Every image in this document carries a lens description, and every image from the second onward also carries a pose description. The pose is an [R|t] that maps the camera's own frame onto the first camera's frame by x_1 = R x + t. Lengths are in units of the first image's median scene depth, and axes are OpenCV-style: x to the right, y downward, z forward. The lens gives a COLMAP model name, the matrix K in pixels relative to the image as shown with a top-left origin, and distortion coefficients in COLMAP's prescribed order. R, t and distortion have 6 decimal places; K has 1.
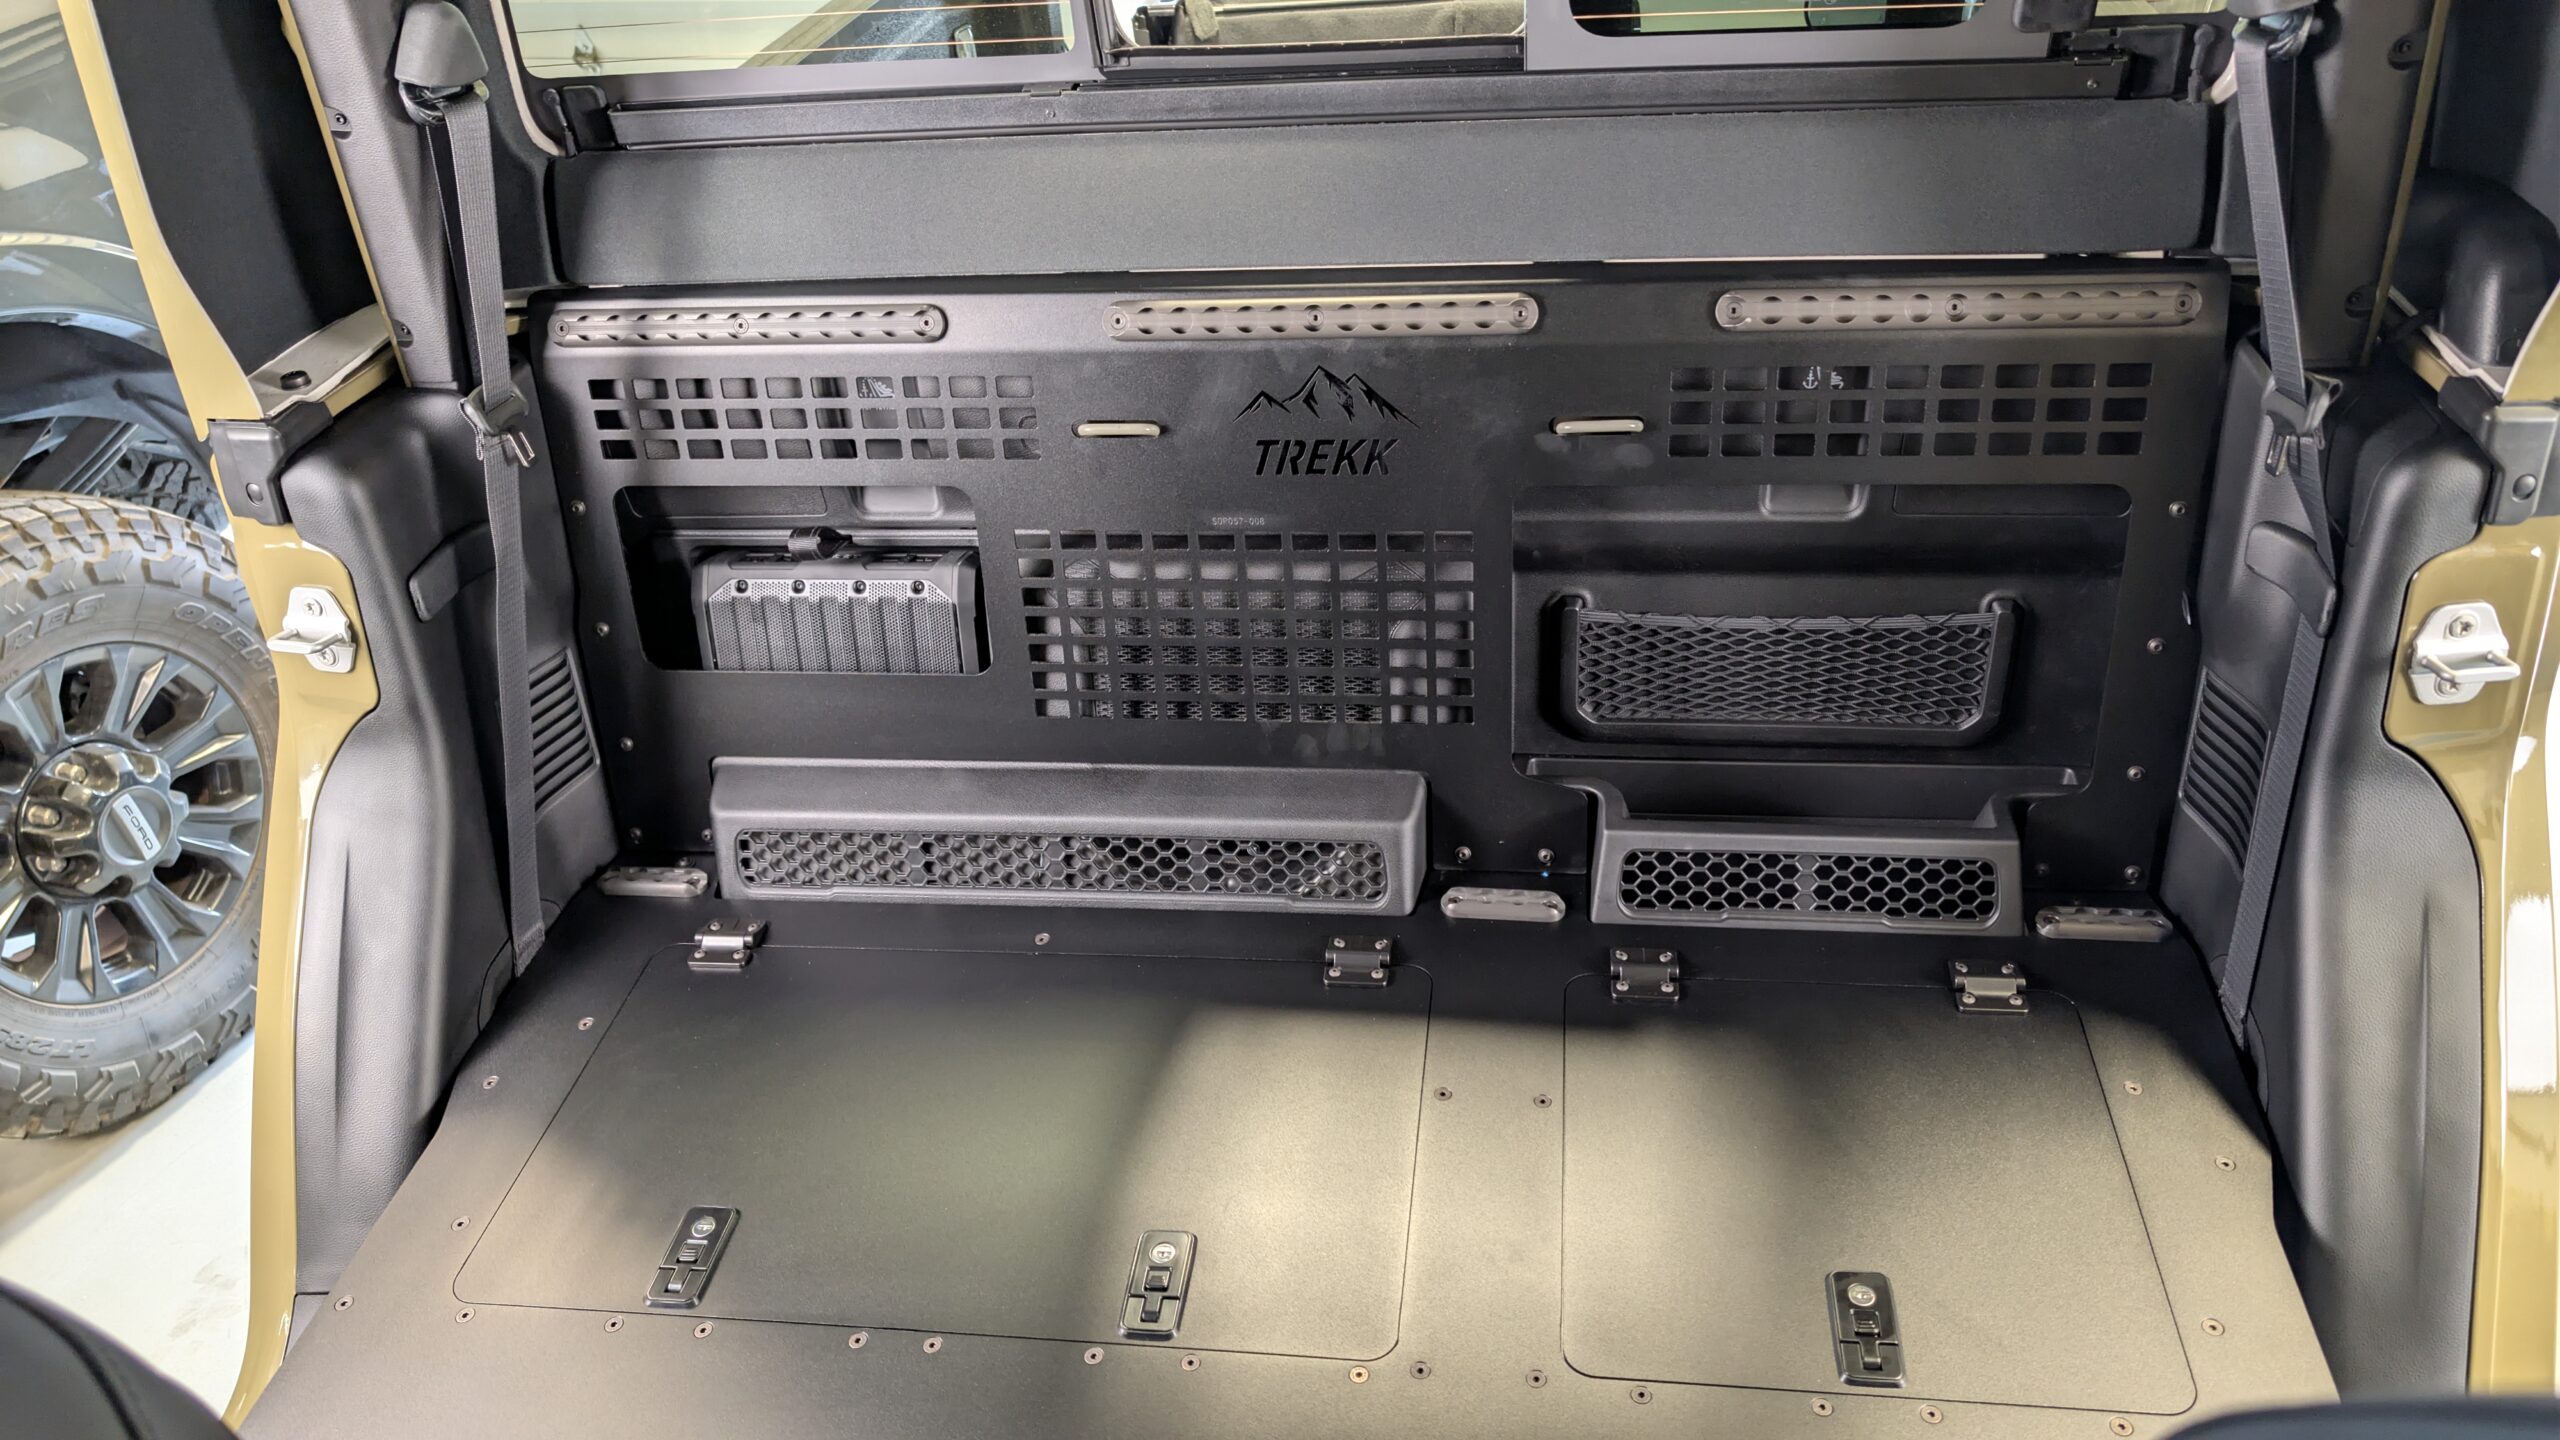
lens RADIAL K [[1939.0, 0, 1280.0], [0, 1939.0, 720.0], [0, 0, 1]] dist [0.058165, -0.102573]
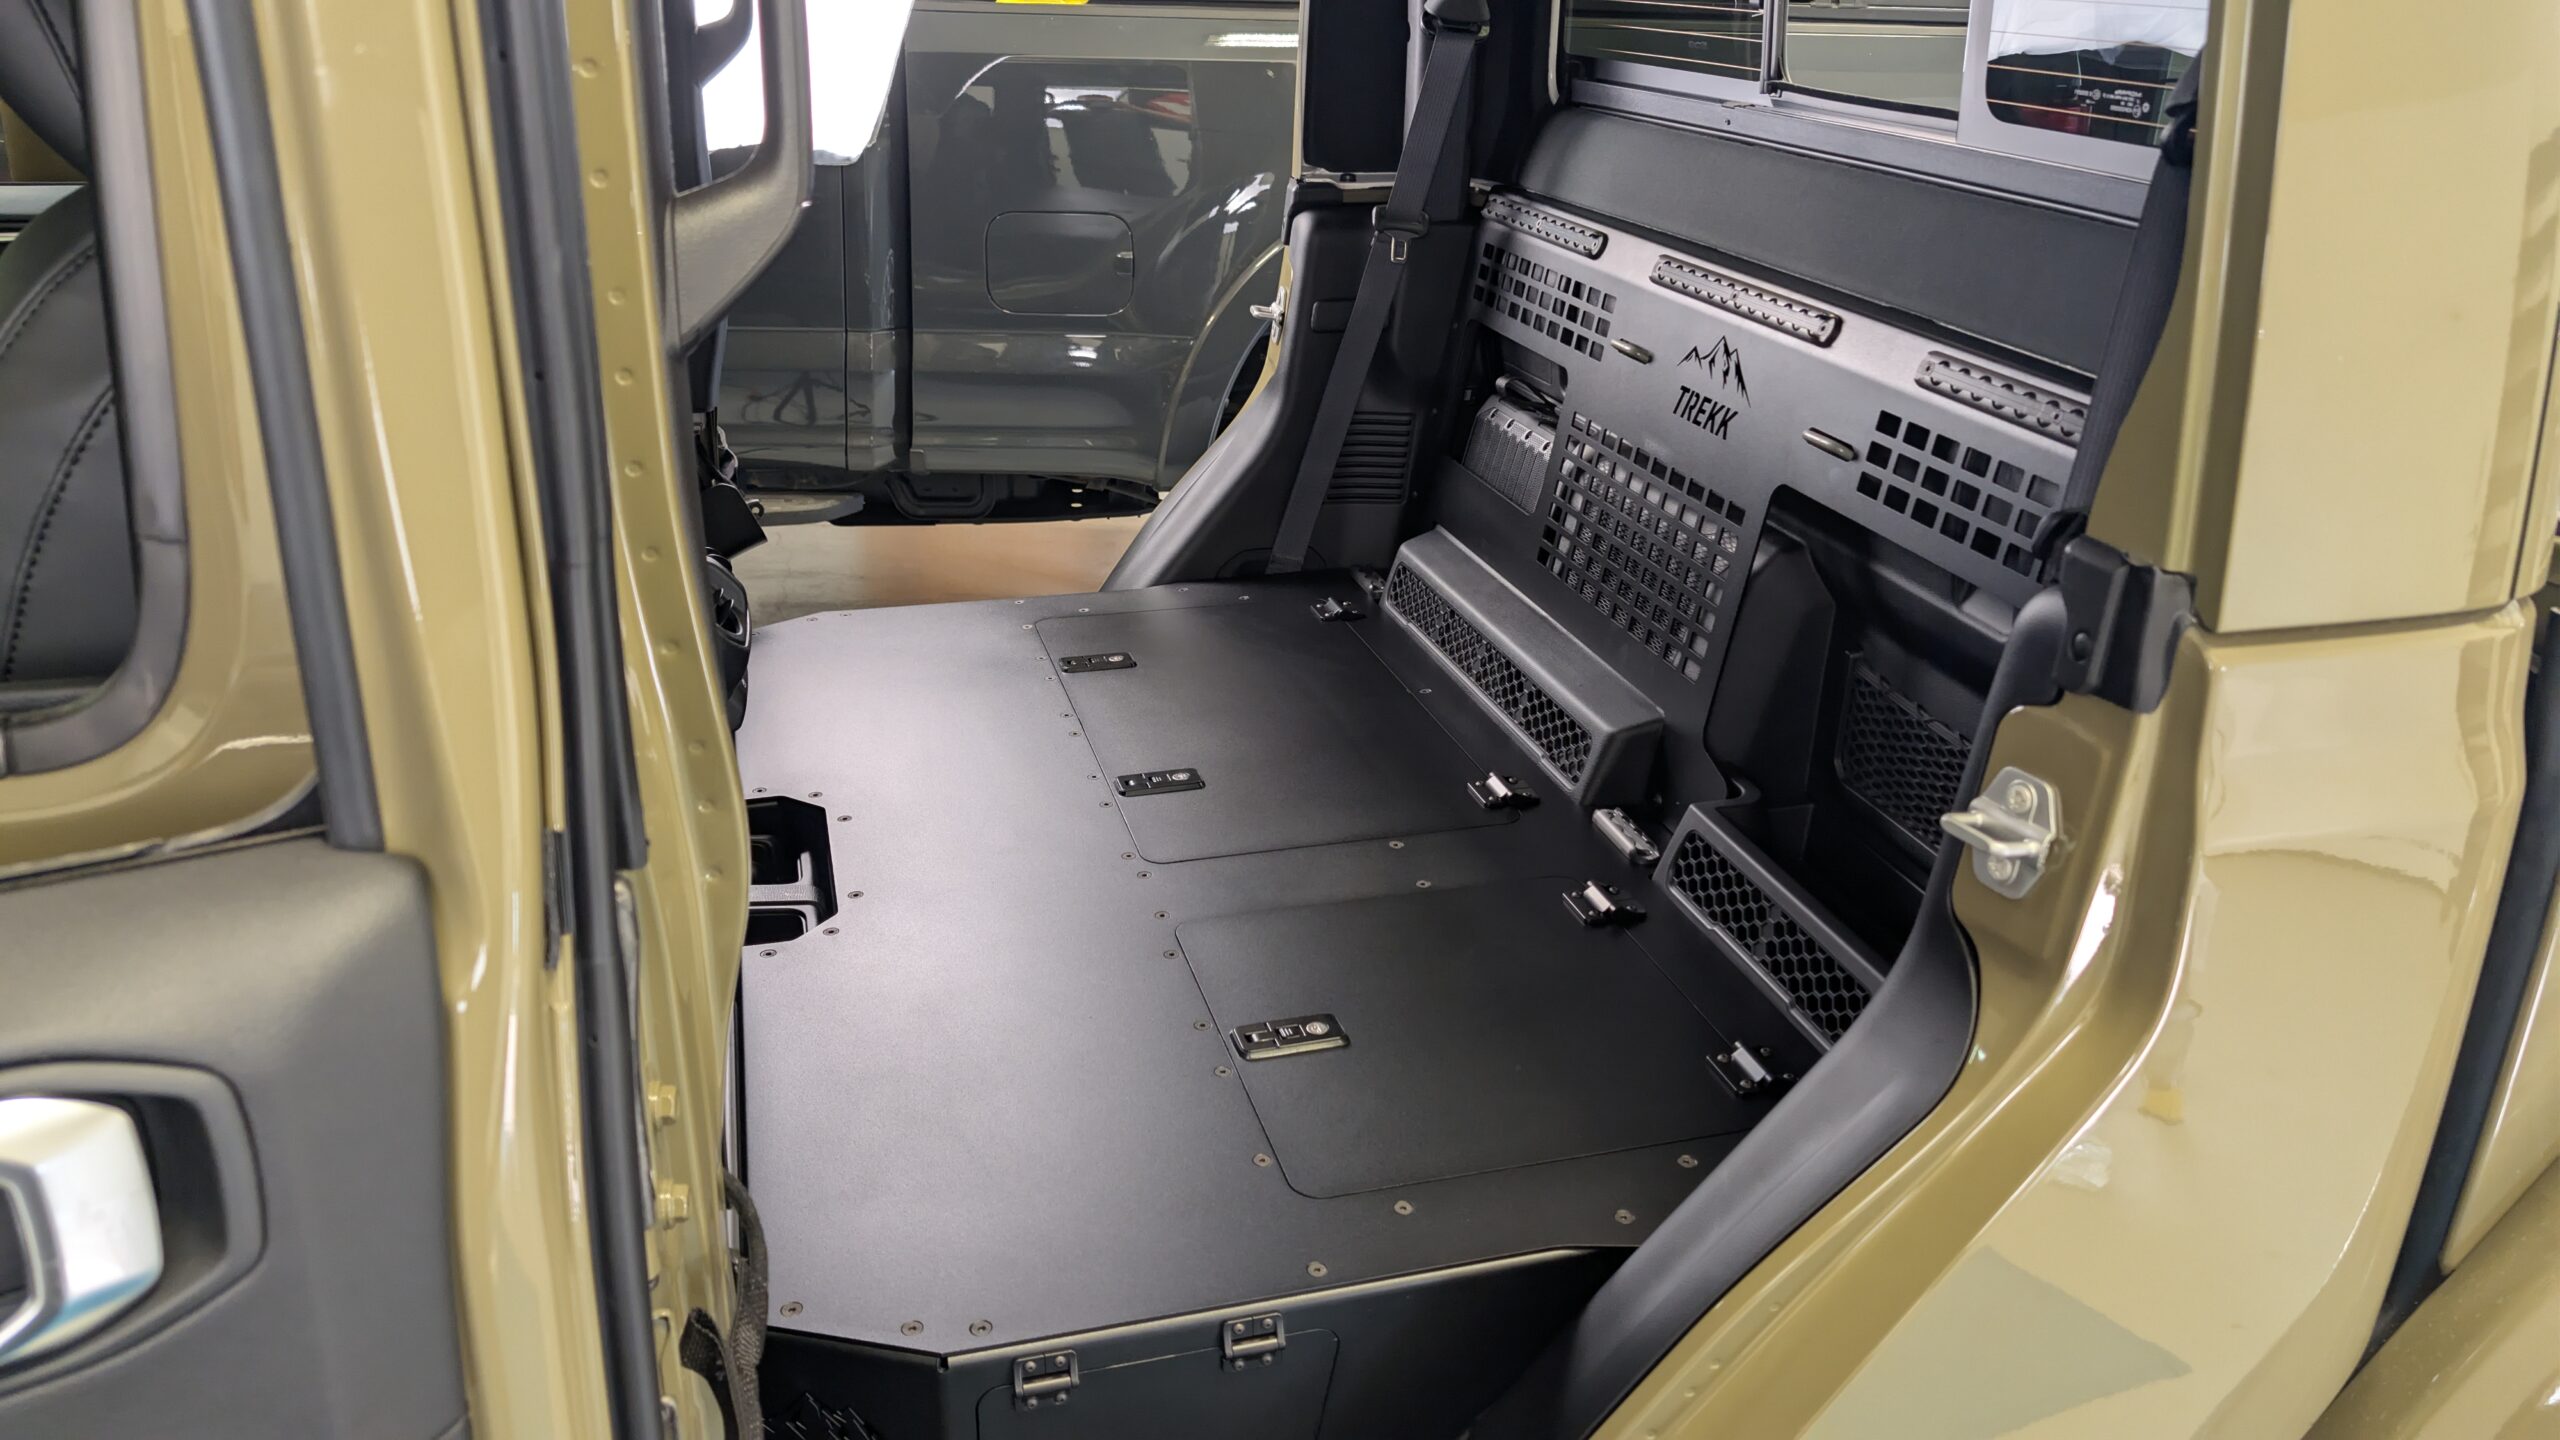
lens RADIAL K [[1884.3, 0, 1279.9], [0, 1884.3, 687.3], [0, 0, 1]] dist [-0.011362, 0.000885]
pose [[0.388893, 0.412054, -0.823999, 0.945758], [-0.542437, 0.825349, 0.156721, -0.037507], [0.744664, 0.386020, 0.544485, 0.251138]]
